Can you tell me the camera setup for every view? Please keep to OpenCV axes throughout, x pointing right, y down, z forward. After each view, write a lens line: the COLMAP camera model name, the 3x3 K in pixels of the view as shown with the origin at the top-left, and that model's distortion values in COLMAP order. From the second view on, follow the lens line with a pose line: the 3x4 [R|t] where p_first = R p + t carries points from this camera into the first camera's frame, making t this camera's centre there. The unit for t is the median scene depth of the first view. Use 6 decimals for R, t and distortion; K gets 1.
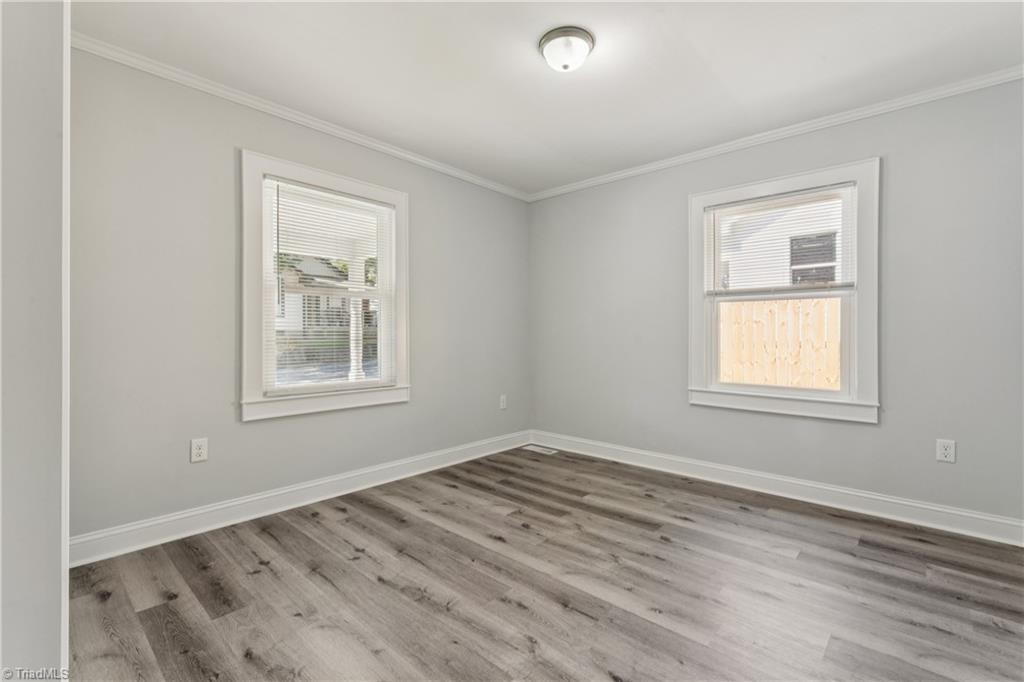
lens RADIAL K [[452.3, 0, 513.8], [0, 452.3, 342.0], [0, 0, 1]] dist [-0.001973, -0.000488]
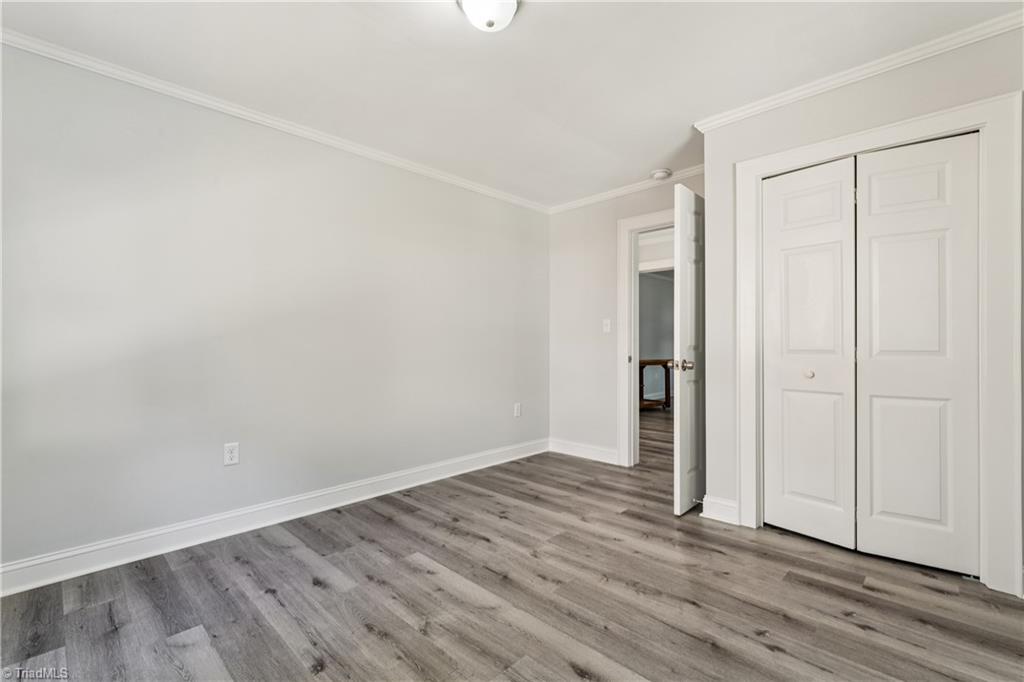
lens RADIAL K [[452.3, 0, 513.8], [0, 452.3, 342.0], [0, 0, 1]] dist [-0.001973, -0.000488]
pose [[-0.999636, 0.001644, 0.026919, 0.055272], [0.001799, 0.999982, 0.005739, -0.025881], [-0.026910, 0.005785, -0.999621, 2.001274]]
